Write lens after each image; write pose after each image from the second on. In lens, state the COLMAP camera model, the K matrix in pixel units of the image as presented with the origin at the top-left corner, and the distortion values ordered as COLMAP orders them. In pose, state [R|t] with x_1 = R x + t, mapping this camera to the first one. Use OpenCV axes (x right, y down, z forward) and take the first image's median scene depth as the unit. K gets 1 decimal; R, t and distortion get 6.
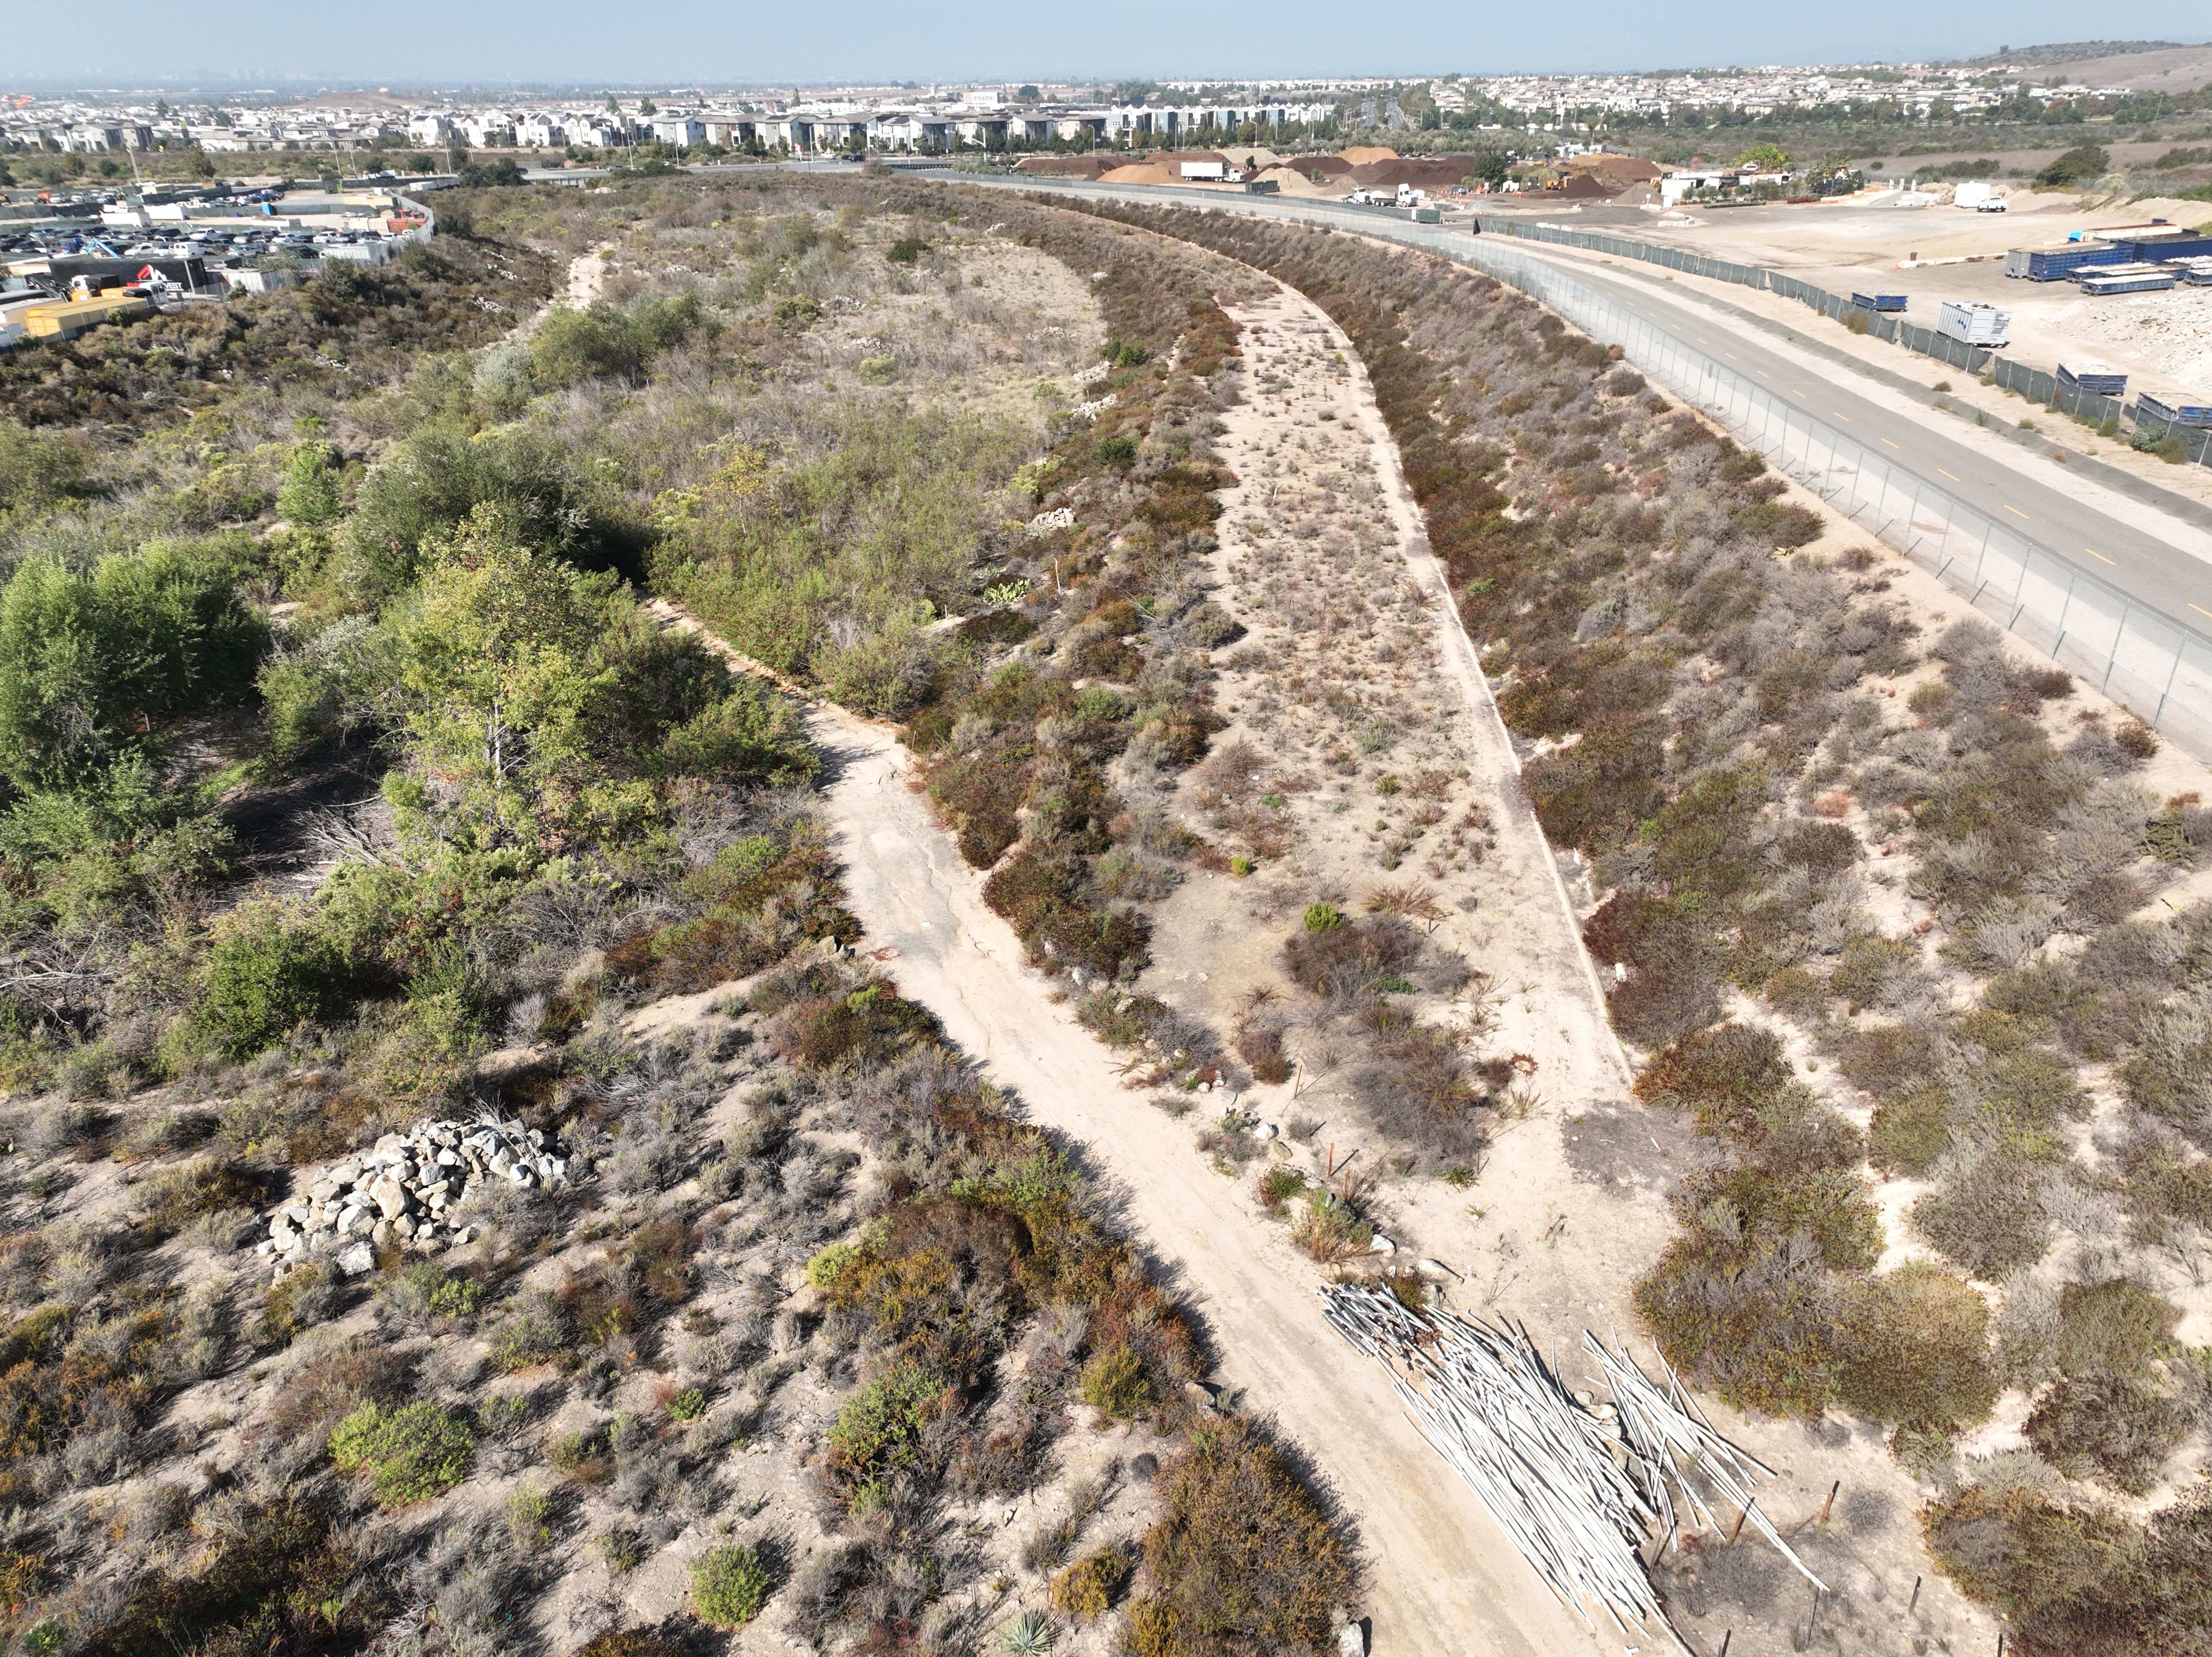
lens RADIAL K [[1559.8, 0, 1105.0], [0, 1559.8, 831.2], [0, 0, 1]] dist [-0.000974, 0.023071]
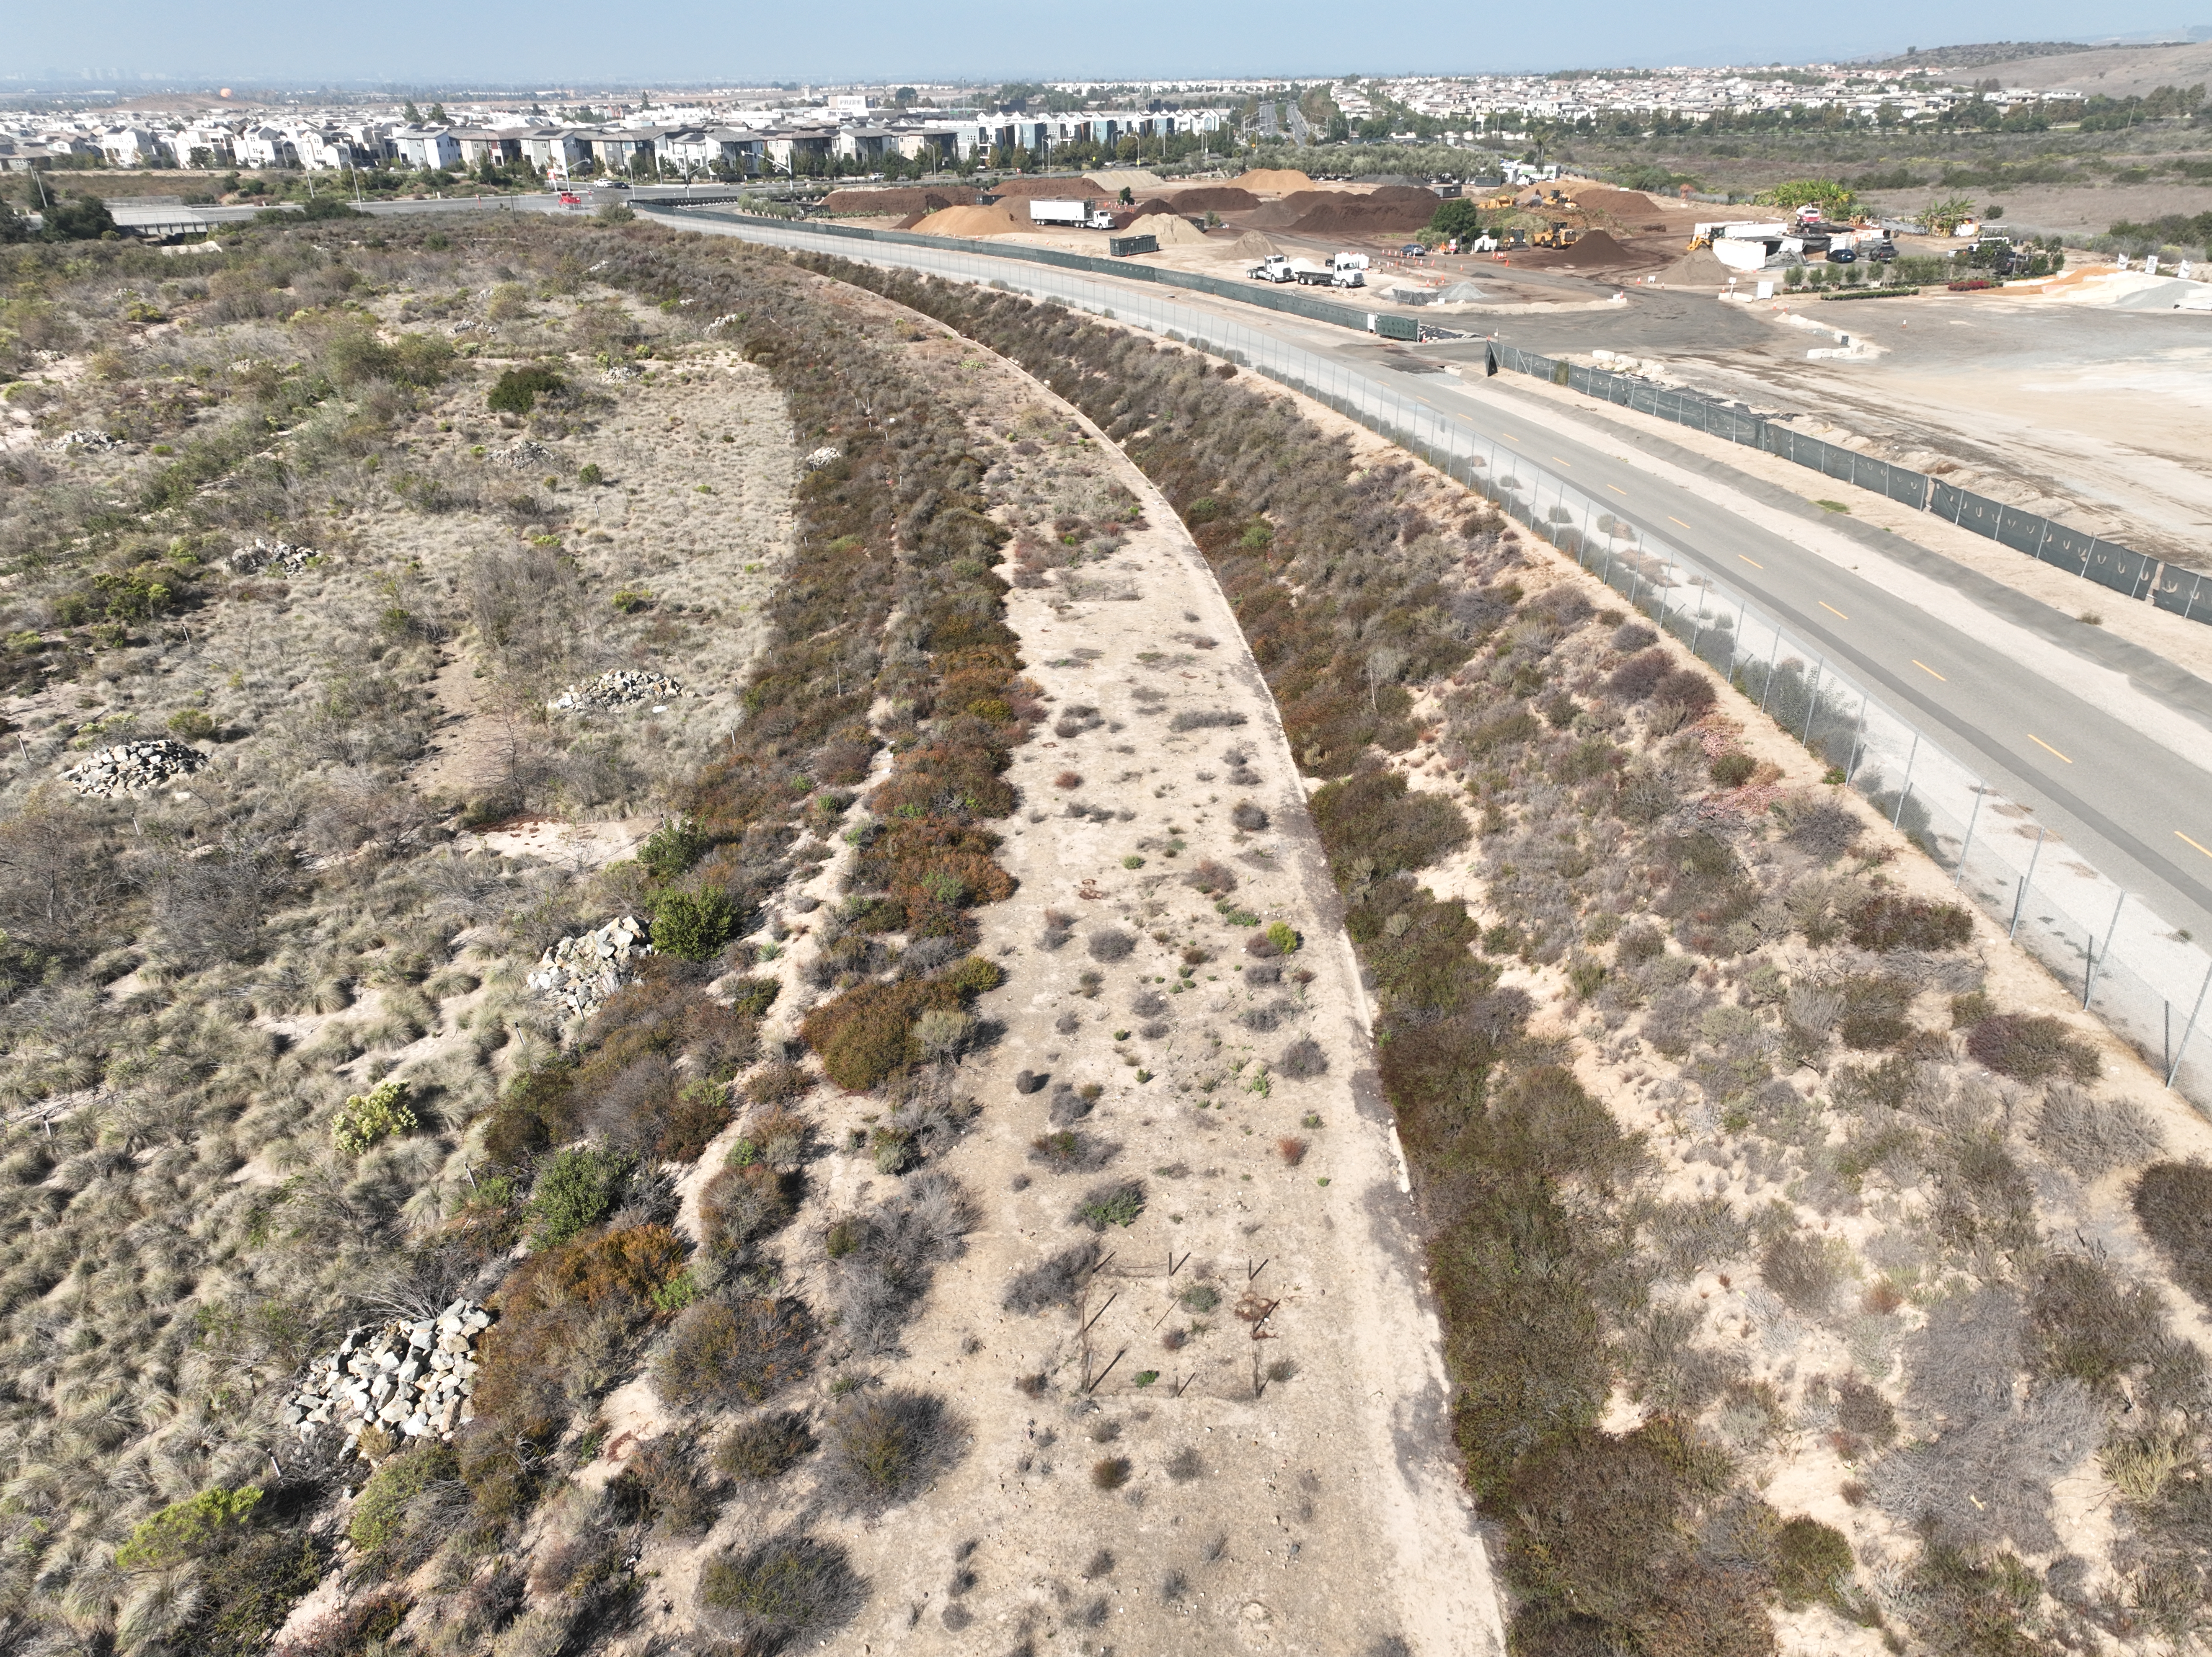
lens RADIAL K [[1559.8, 0, 1105.2], [0, 1559.8, 823.2], [0, 0, 1]] dist [-0.000974, 0.023071]
pose [[0.998158, -0.027235, 0.054210, 0.092123], [0.027457, 0.999617, -0.003341, -0.326457], [-0.054098, 0.004823, 0.998524, 0.652361]]
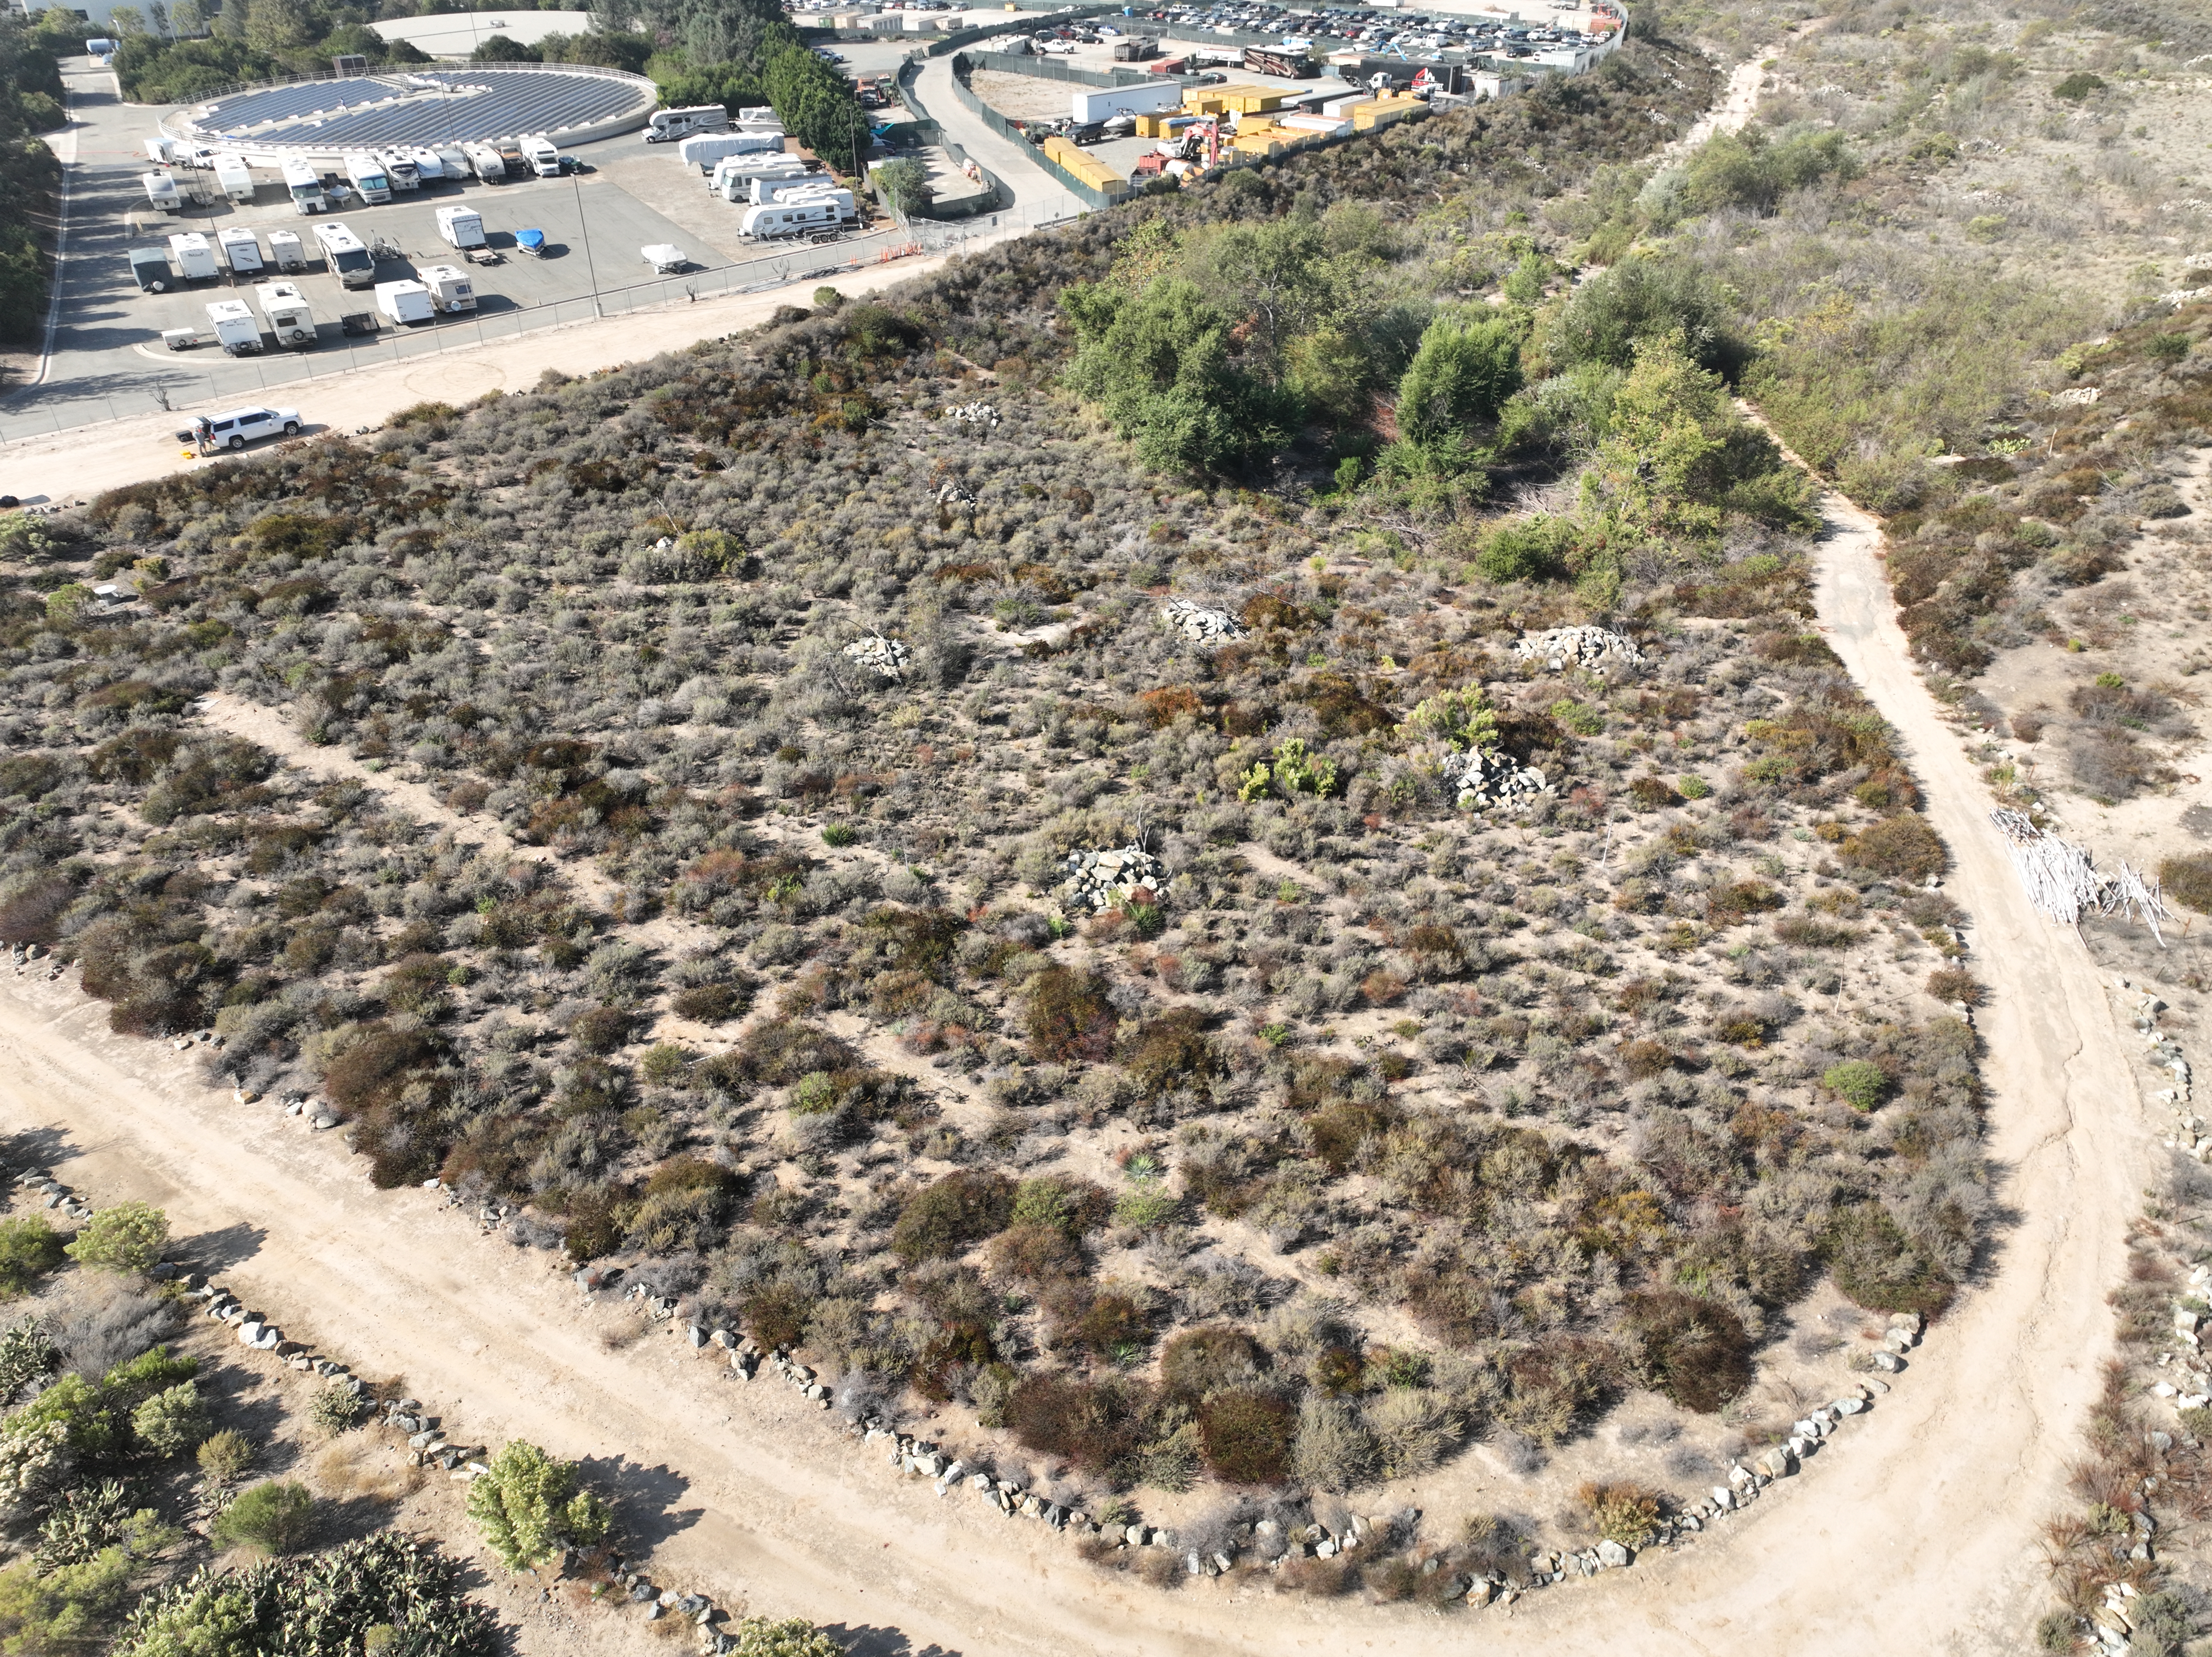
lens RADIAL K [[1559.8, 0, 1109.2], [0, 1559.8, 830.7], [0, 0, 1]] dist [-0.000974, 0.023071]
pose [[0.801687, 0.336854, -0.493789, 0.053279], [-0.265902, 0.940824, 0.210110, 0.045418], [0.535345, -0.037143, 0.843817, -0.315785]]
